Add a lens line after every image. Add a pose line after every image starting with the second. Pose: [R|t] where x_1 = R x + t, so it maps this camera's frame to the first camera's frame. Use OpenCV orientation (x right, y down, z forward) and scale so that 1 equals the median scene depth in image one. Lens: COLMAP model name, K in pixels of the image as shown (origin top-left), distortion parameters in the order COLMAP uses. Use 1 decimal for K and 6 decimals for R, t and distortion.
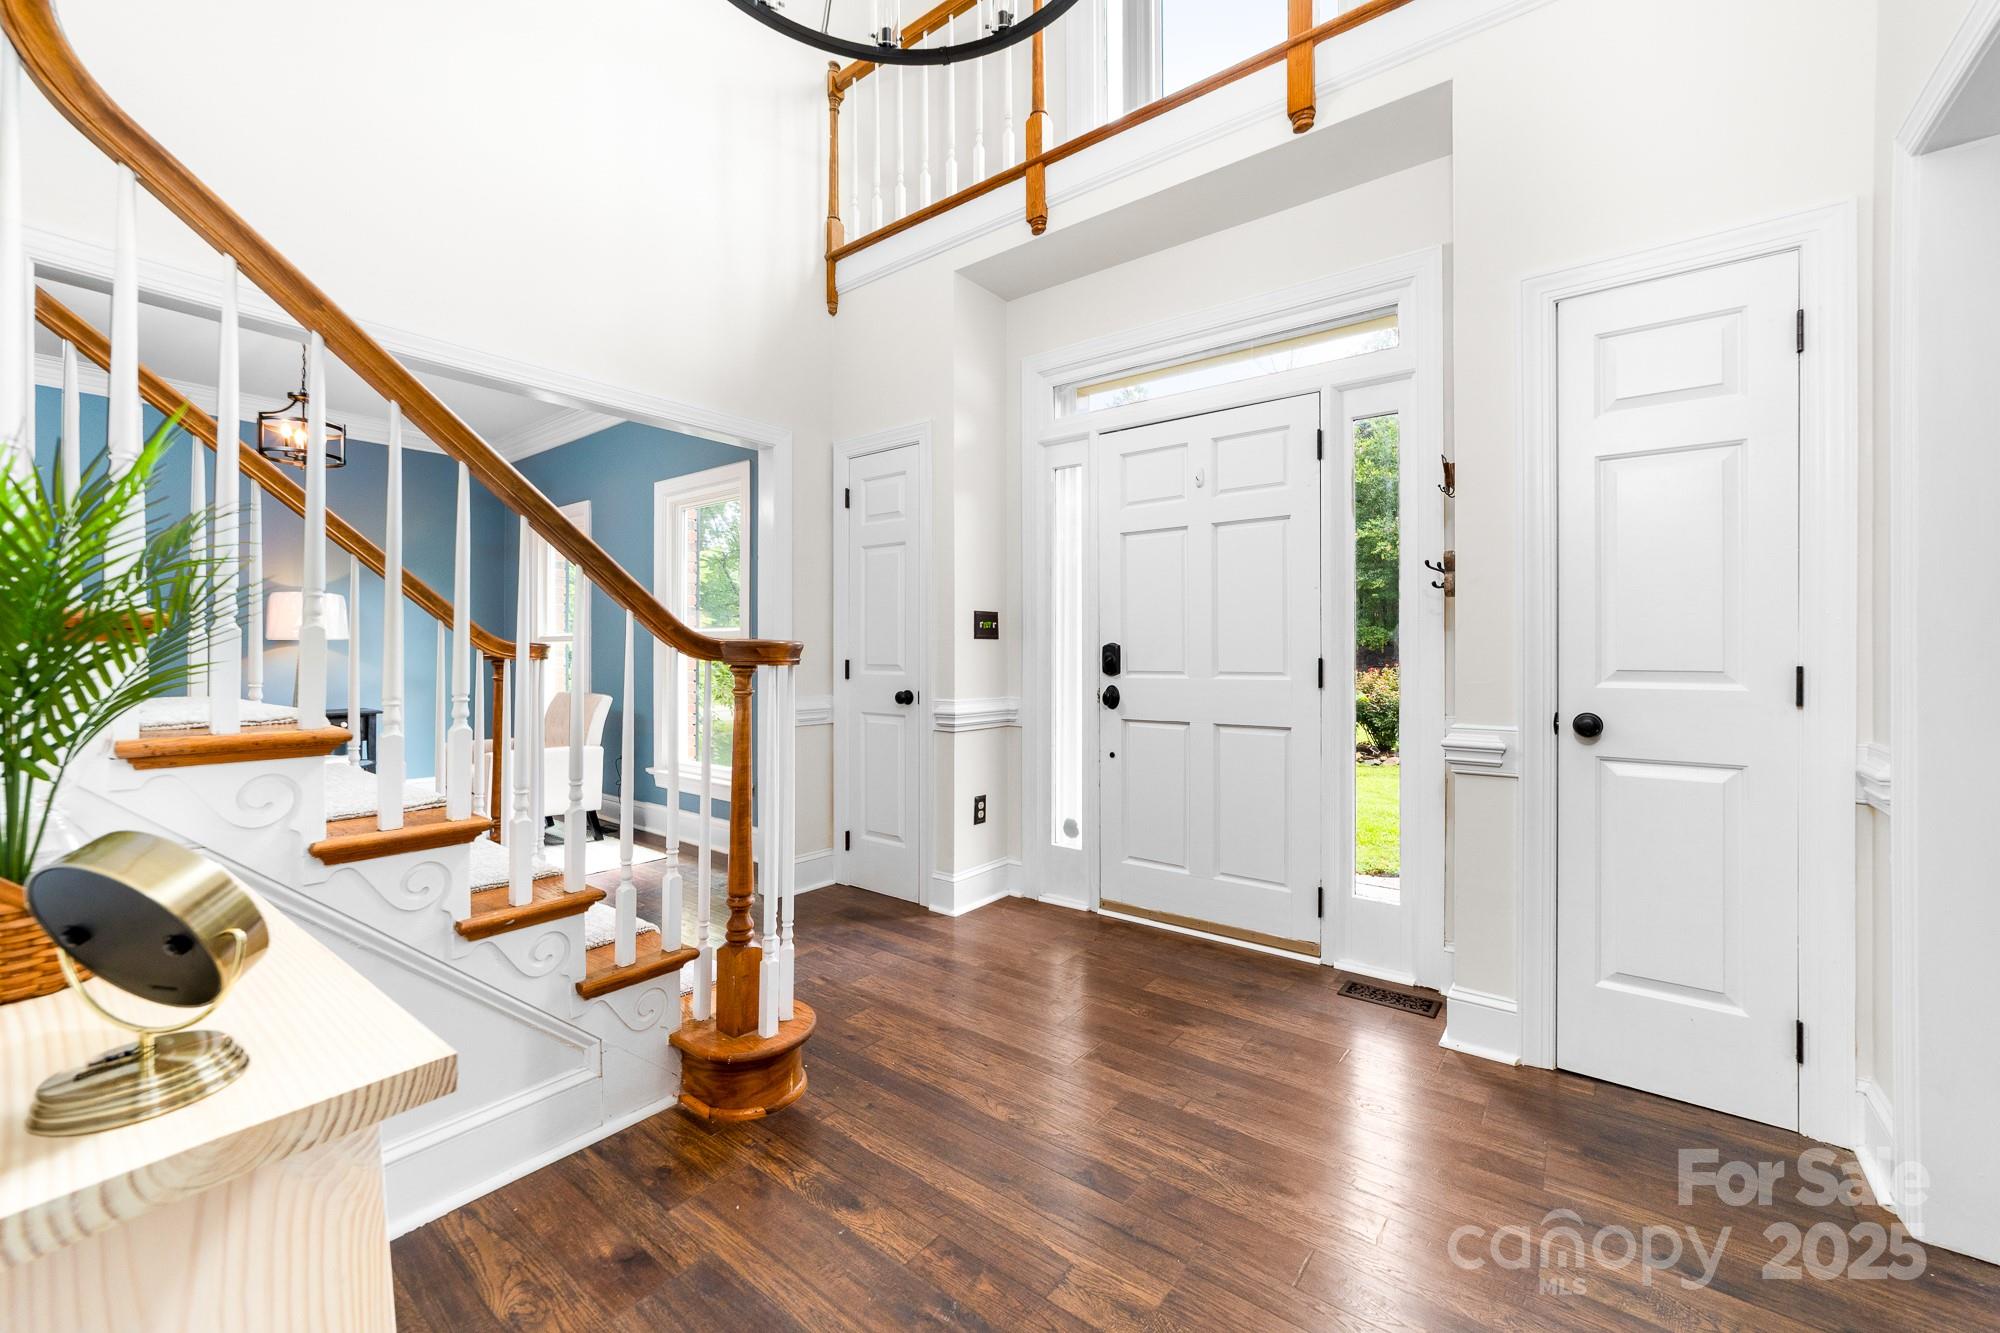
lens RADIAL K [[775.2, 0, 997.6], [0, 775.2, 658.0], [0, 0, 1]] dist [-0.016696, 0.007449]
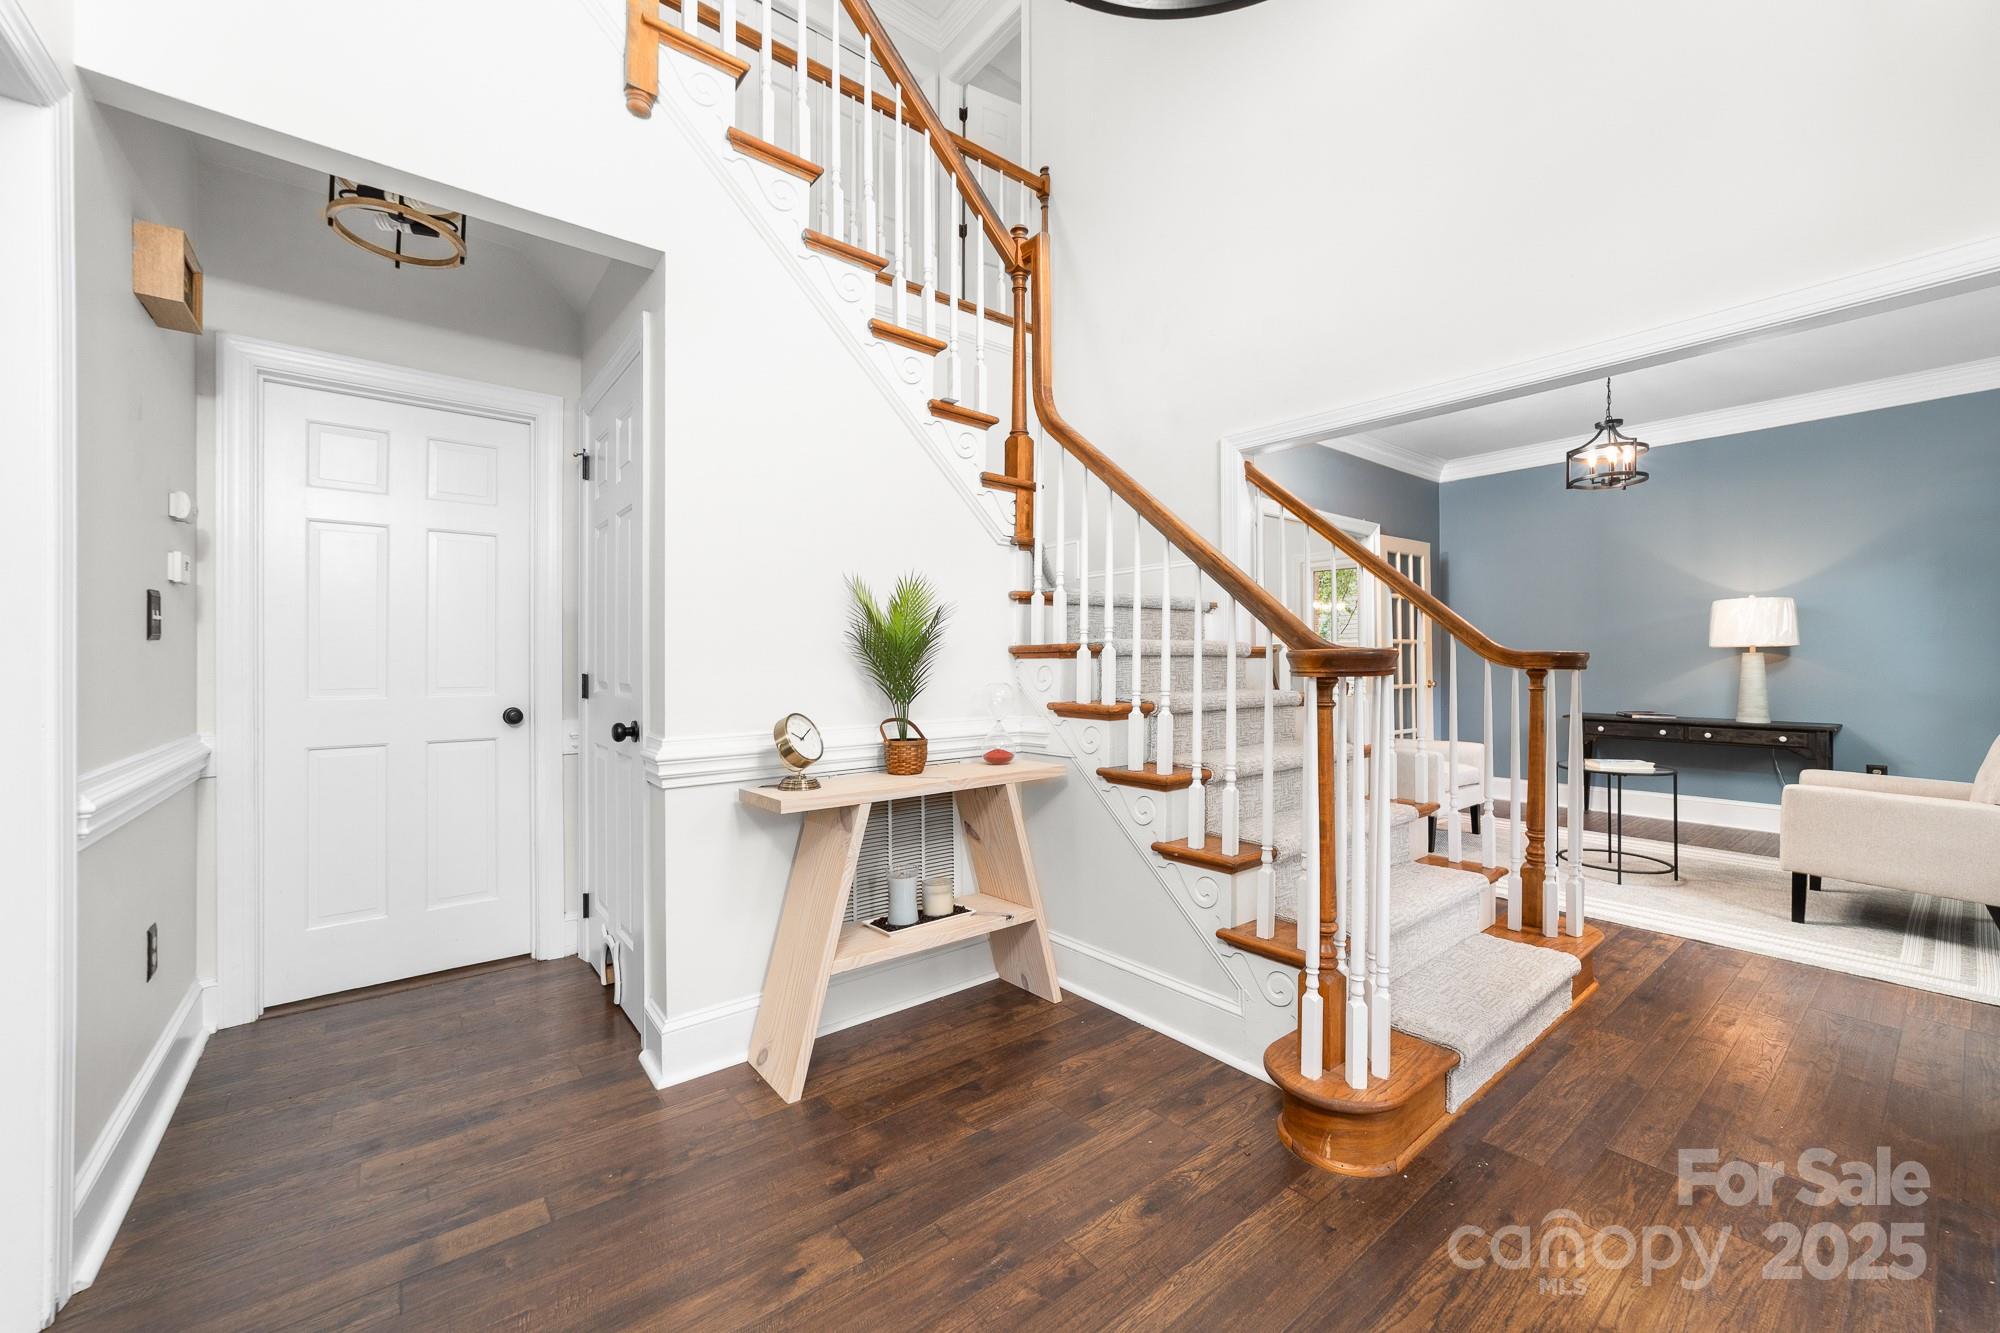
lens RADIAL K [[775.2, 0, 997.6], [0, 775.2, 658.0], [0, 0, 1]] dist [-0.016696, 0.007449]
pose [[-0.228788, -0.008346, -0.973441, 0.790627], [-0.003957, 0.999963, -0.007643, 0.001221], [0.973468, 0.002103, -0.228812, 0.978162]]
